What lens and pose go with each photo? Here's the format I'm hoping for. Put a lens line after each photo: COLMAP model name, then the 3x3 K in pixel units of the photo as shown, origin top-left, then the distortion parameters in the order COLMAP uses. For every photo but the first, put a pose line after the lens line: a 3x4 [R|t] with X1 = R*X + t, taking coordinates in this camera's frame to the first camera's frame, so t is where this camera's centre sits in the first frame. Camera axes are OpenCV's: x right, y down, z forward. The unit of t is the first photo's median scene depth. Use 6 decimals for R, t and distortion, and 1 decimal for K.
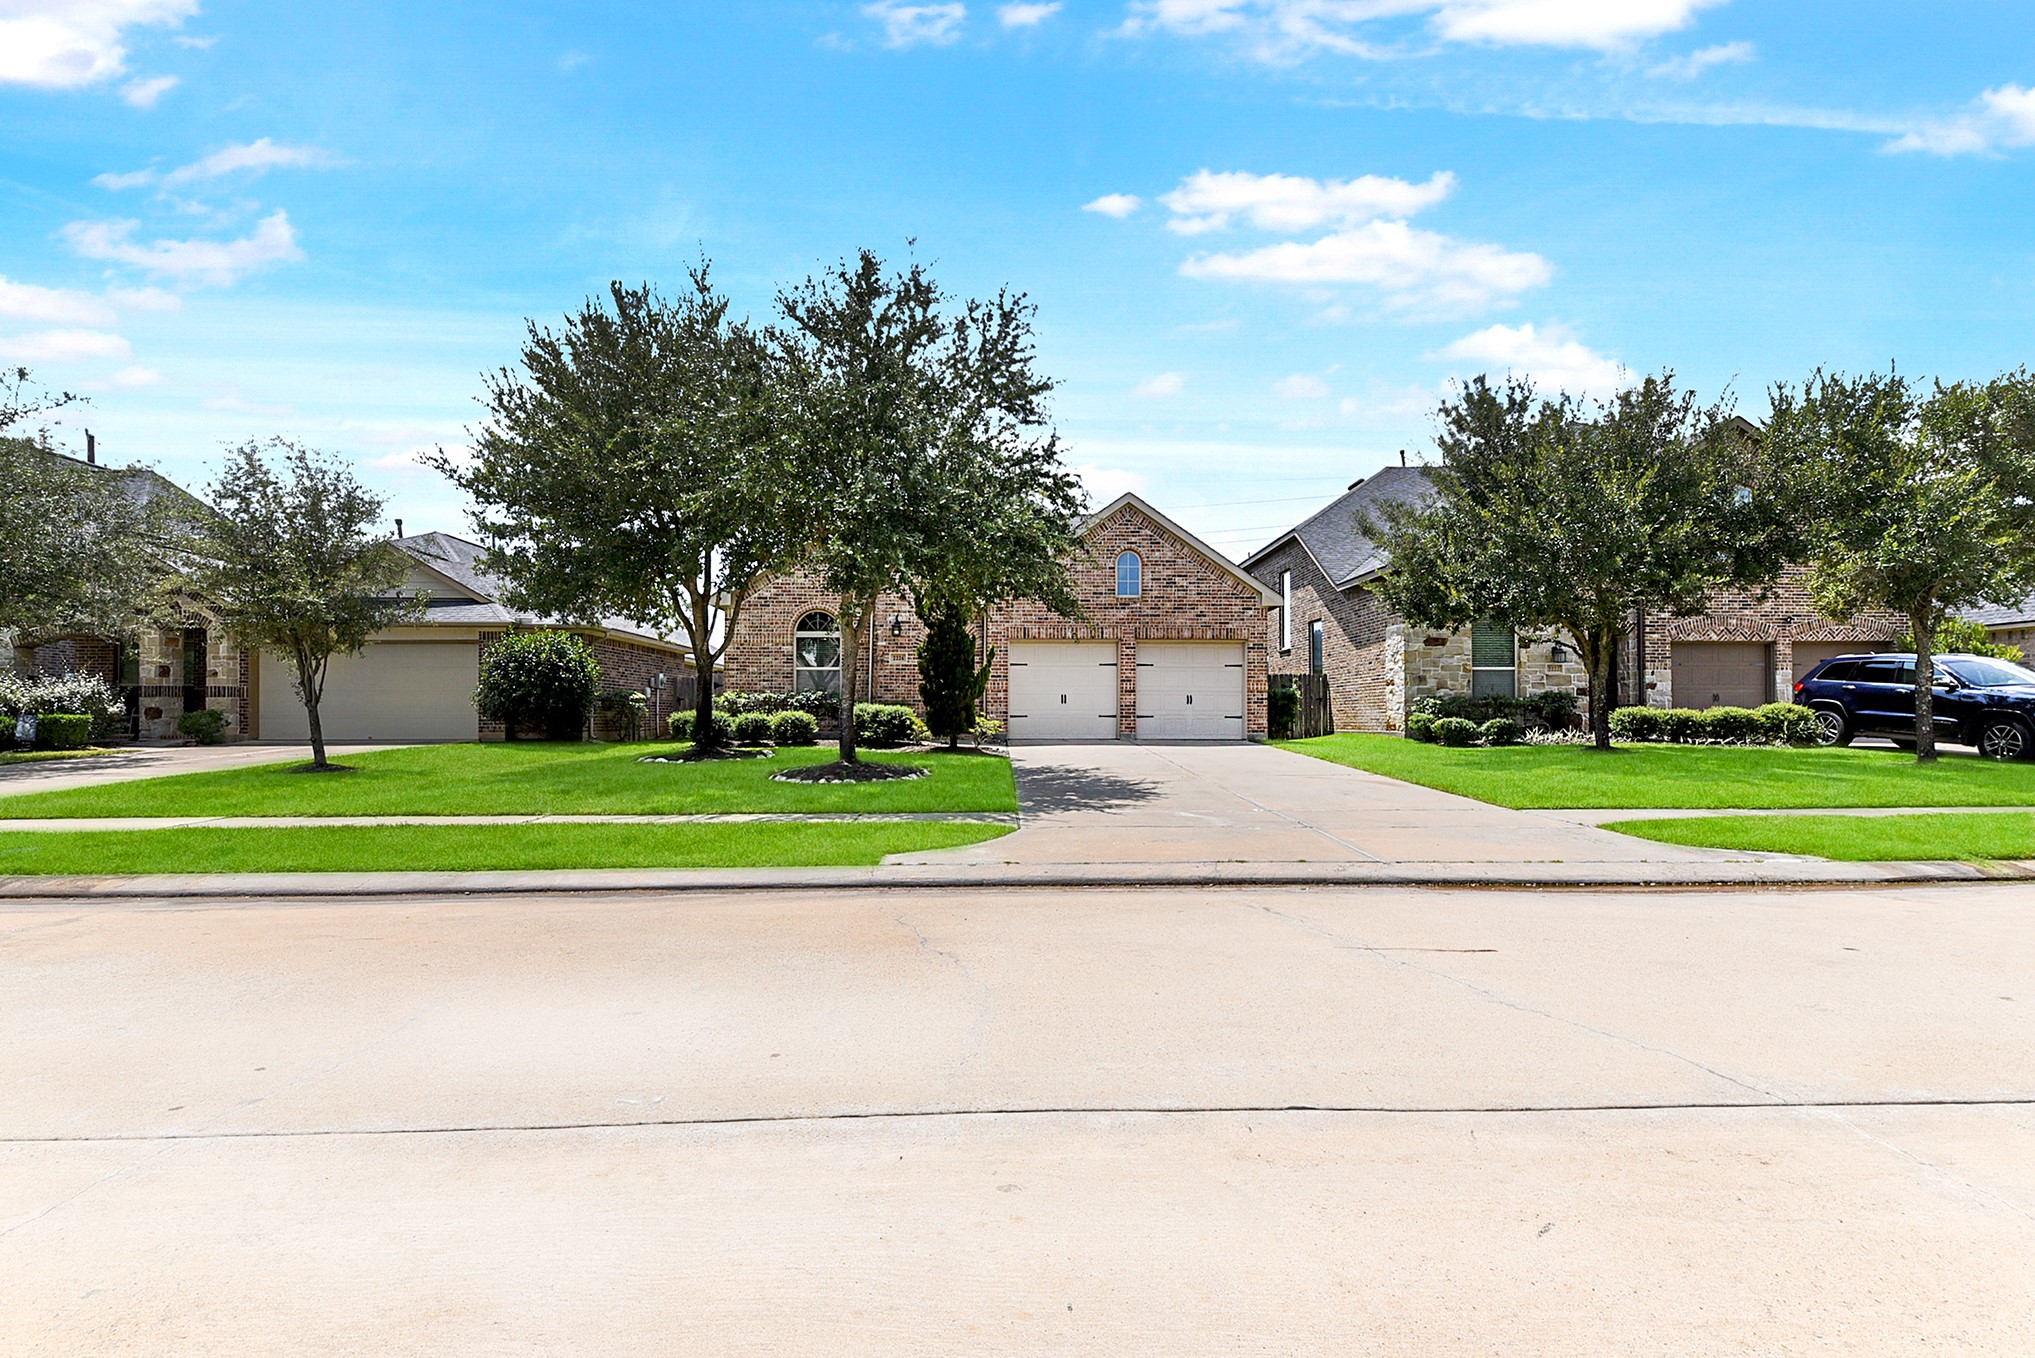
lens RADIAL K [[881.7, 0, 1015.1], [0, 881.7, 573.4], [0, 0, 1]] dist [0.001041, -0.000104]
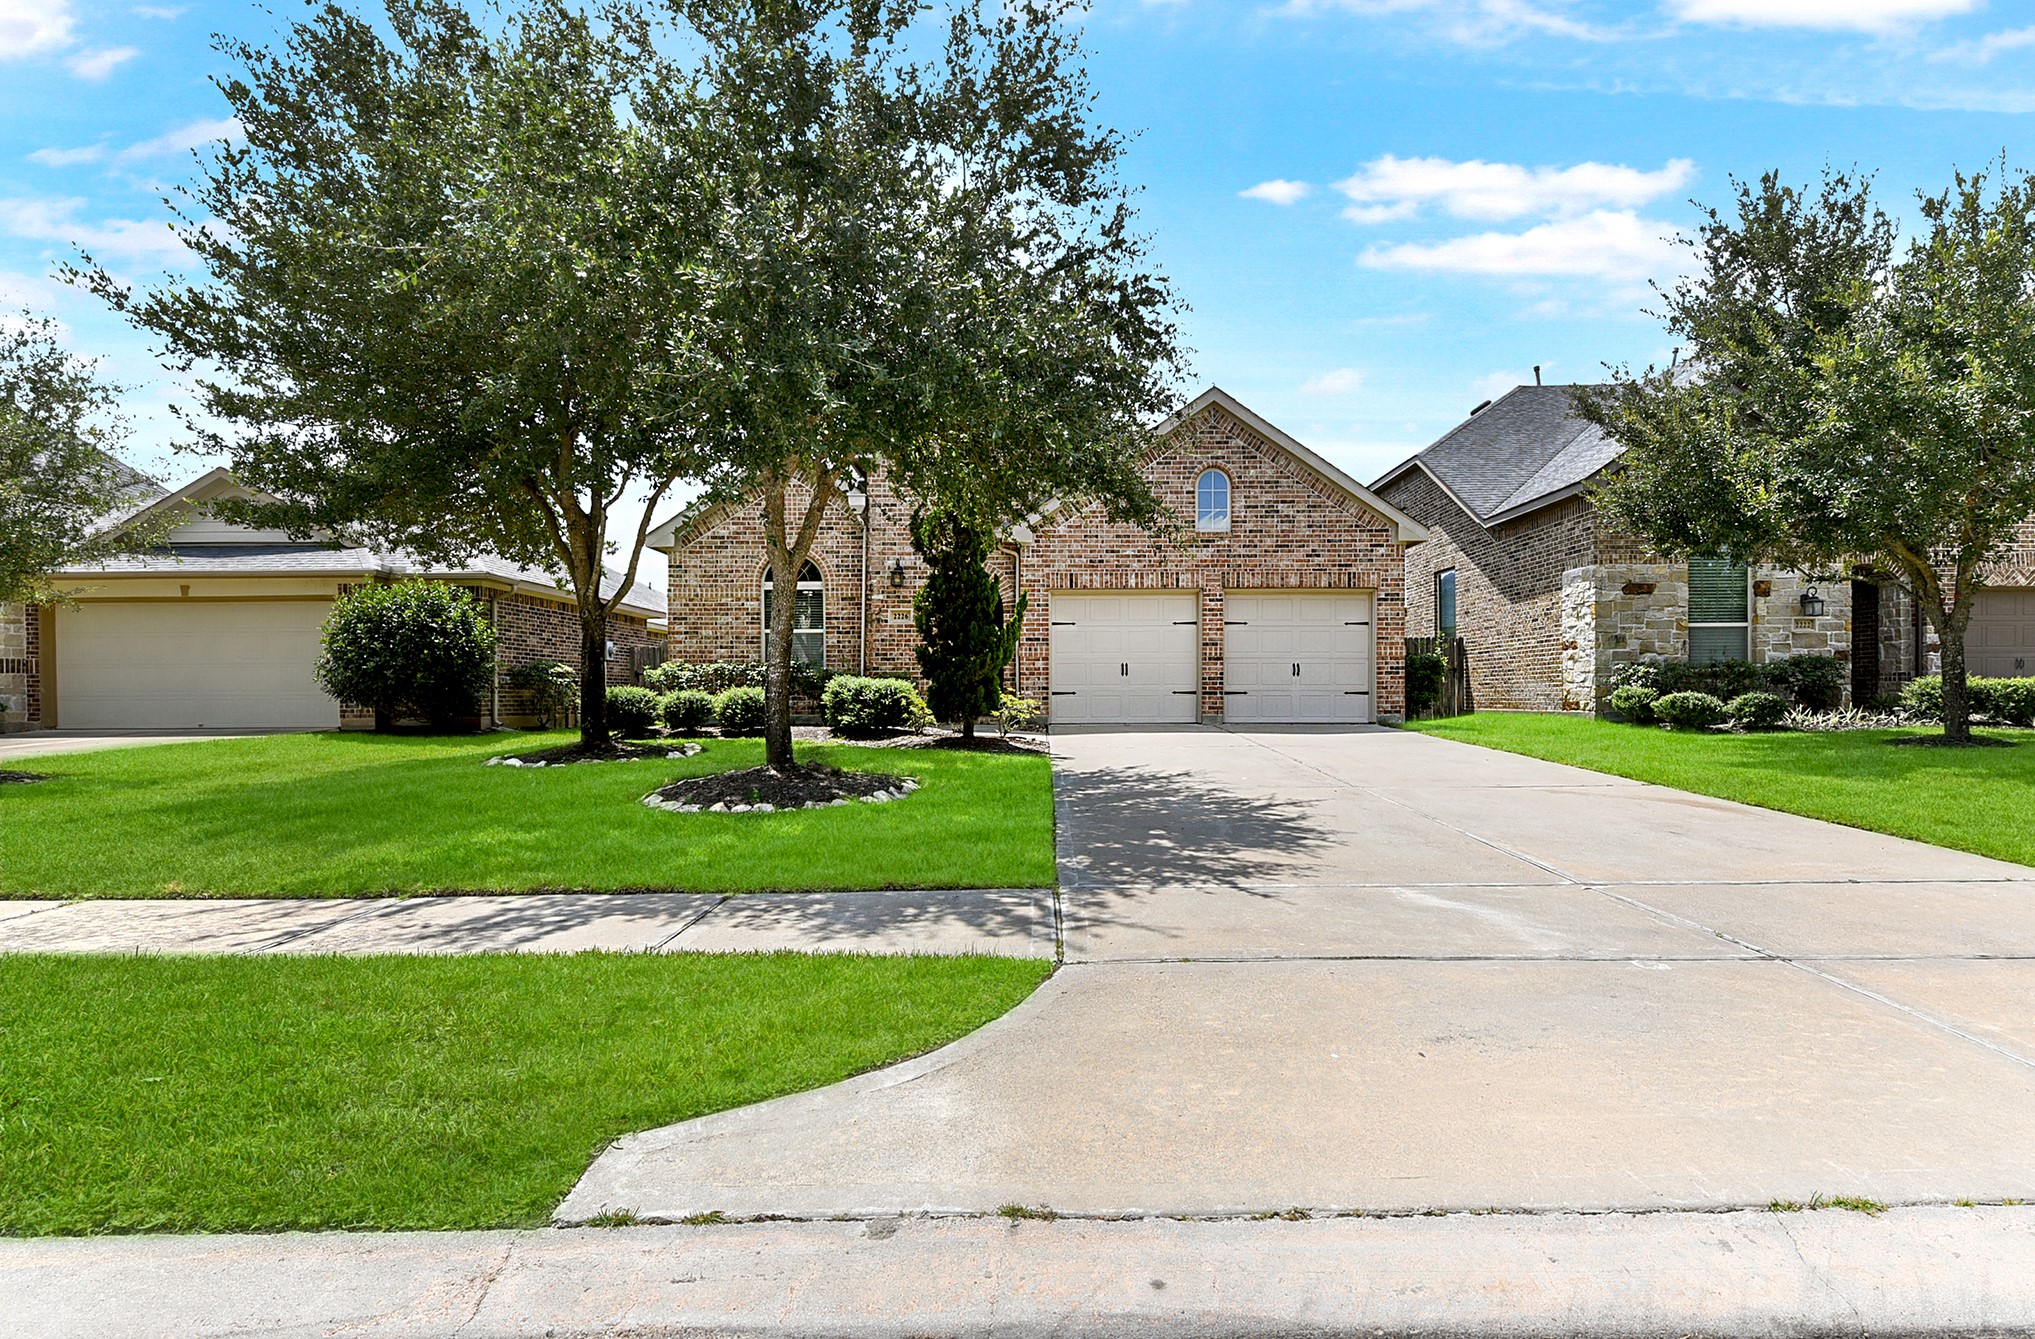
lens RADIAL K [[898.3, 0, 1042.6], [0, 898.3, 673.1], [0, 0, 1]] dist [0.018861, -0.000070]
pose [[0.999755, -0.005396, -0.021484, 0.002668], [0.008305, 0.990433, 0.137743, 0.043444], [0.020535, -0.137888, 0.990235, 0.267279]]
